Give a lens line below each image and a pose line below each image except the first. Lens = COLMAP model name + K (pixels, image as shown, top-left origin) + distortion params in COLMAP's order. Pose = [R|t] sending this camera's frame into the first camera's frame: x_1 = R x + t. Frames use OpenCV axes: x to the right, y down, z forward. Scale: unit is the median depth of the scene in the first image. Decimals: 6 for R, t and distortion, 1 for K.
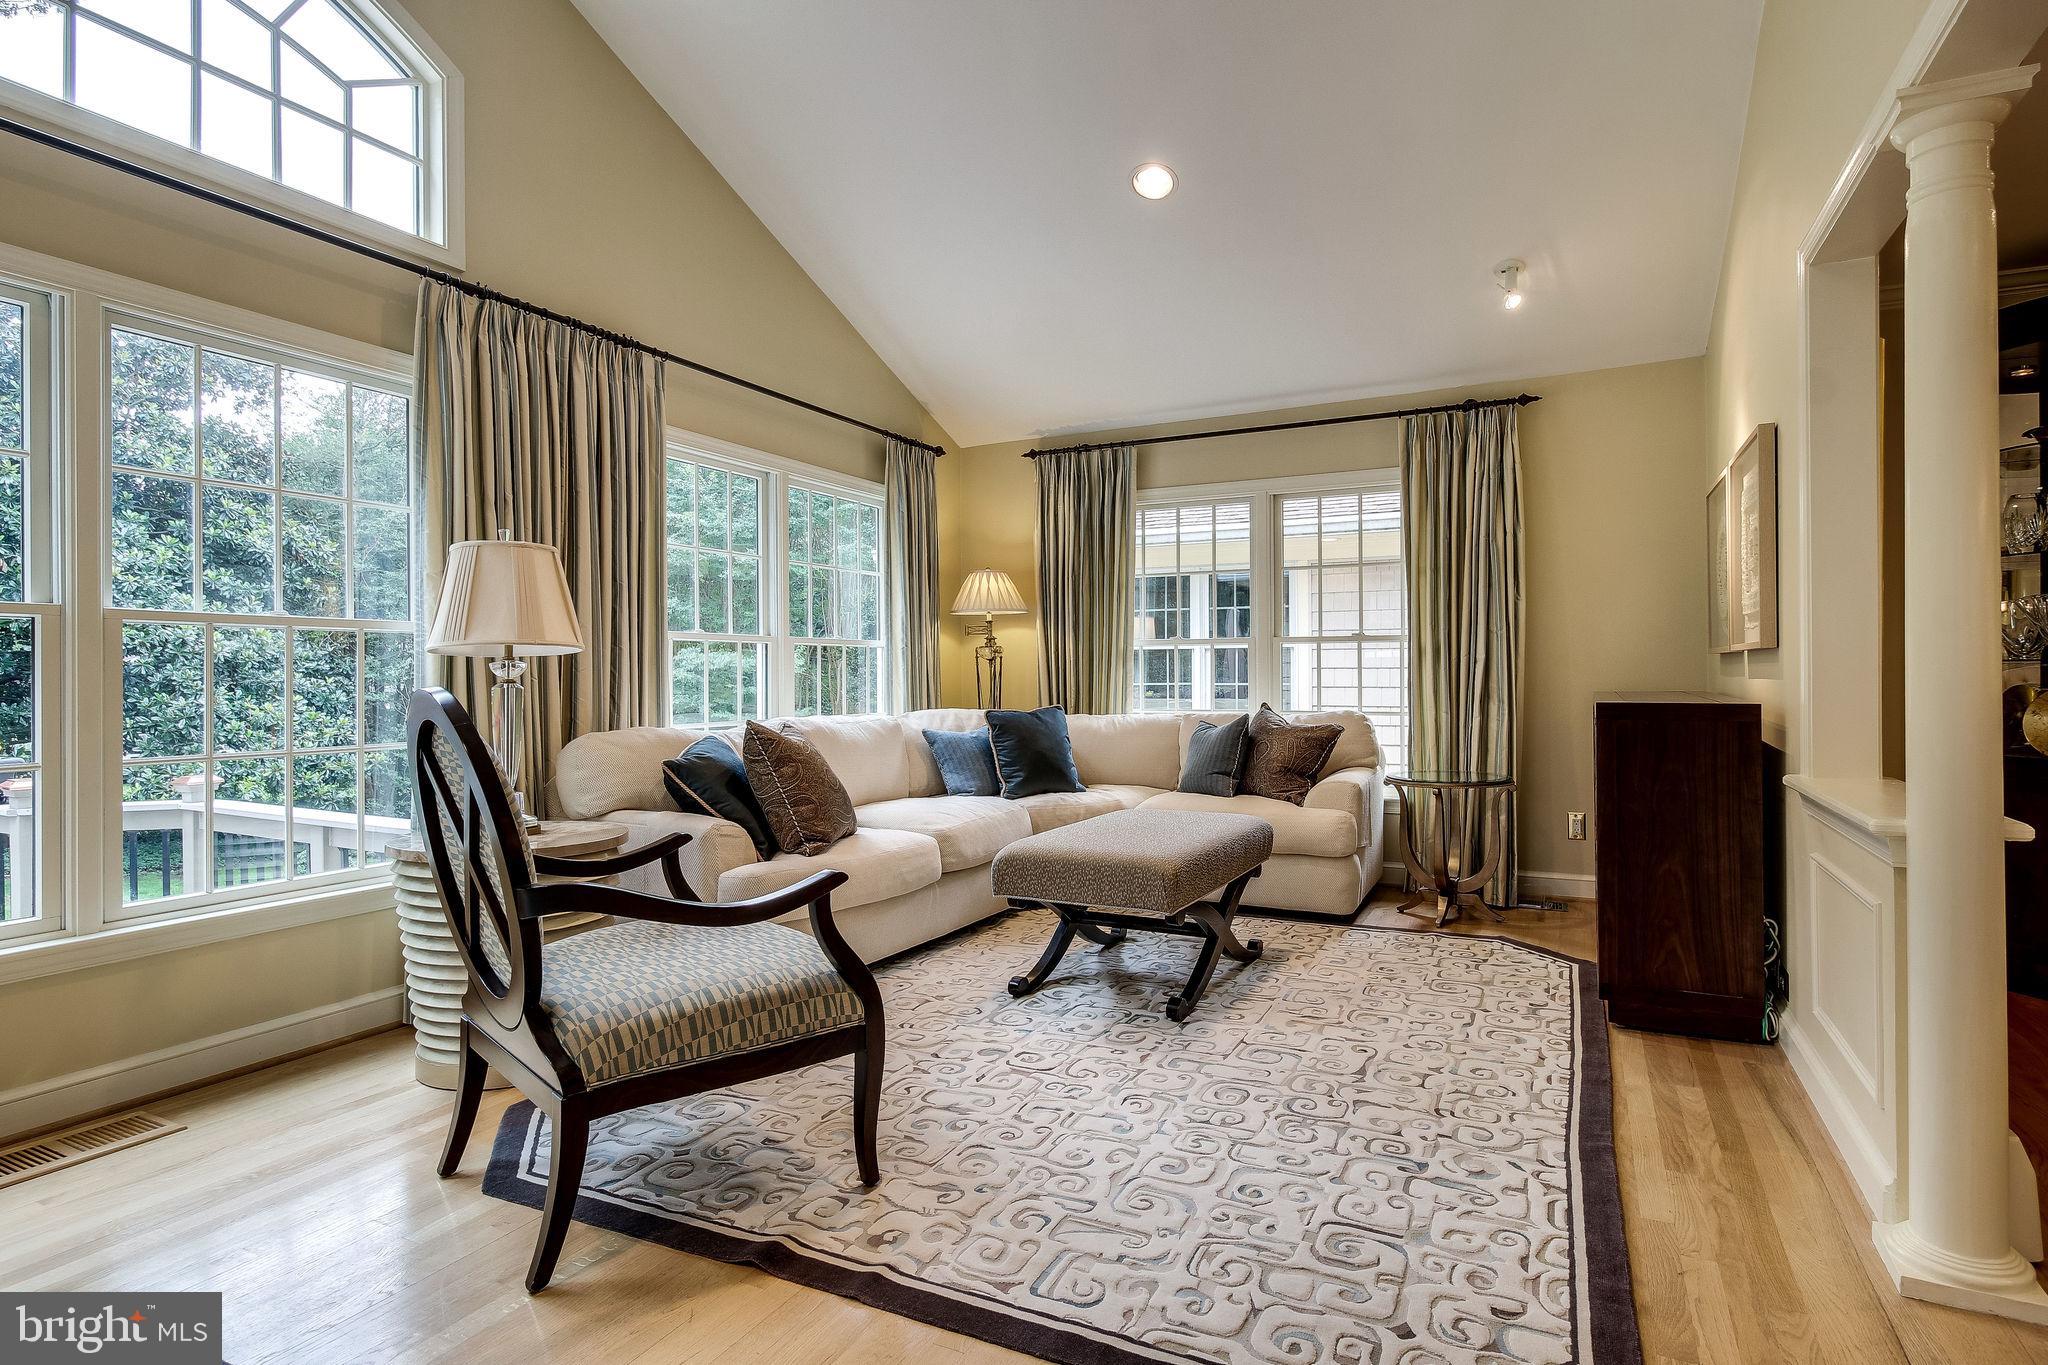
lens RADIAL K [[1085.8, 0, 1037.3], [0, 1085.8, 680.0], [0, 0, 1]] dist [0.005294, -0.003866]
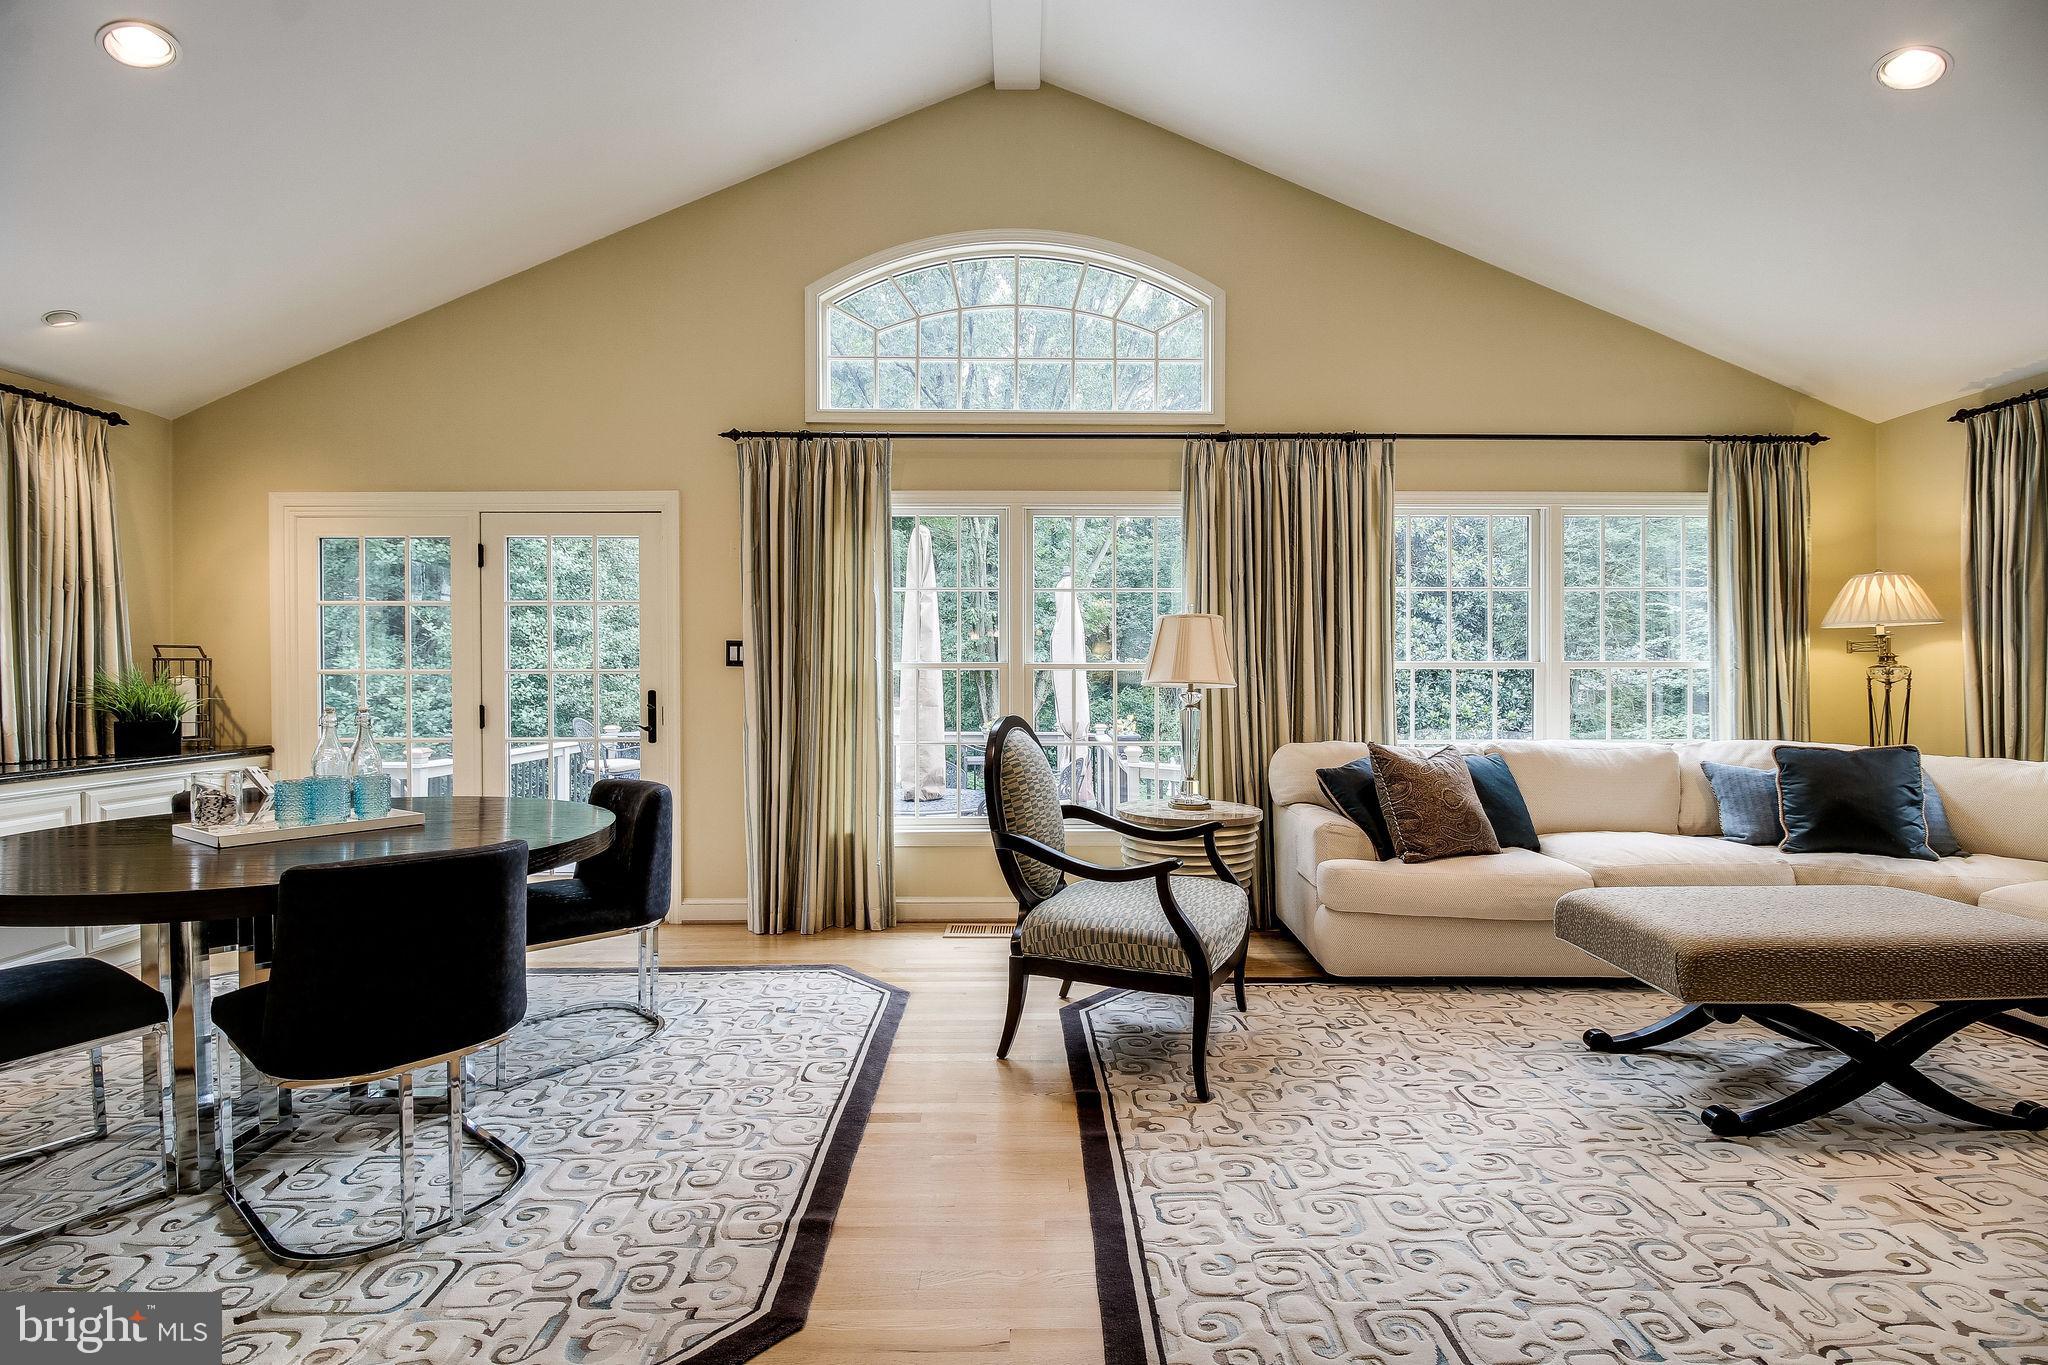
lens RADIAL K [[940.4, 0, 1009.3], [0, 940.4, 682.9], [0, 0, 1]] dist [-0.013397, -0.005150]
pose [[0.443412, 0.009414, -0.896269, 0.509823], [-0.005109, 0.999955, 0.007976, -0.036082], [0.896304, 0.001043, 0.443440, 0.186316]]
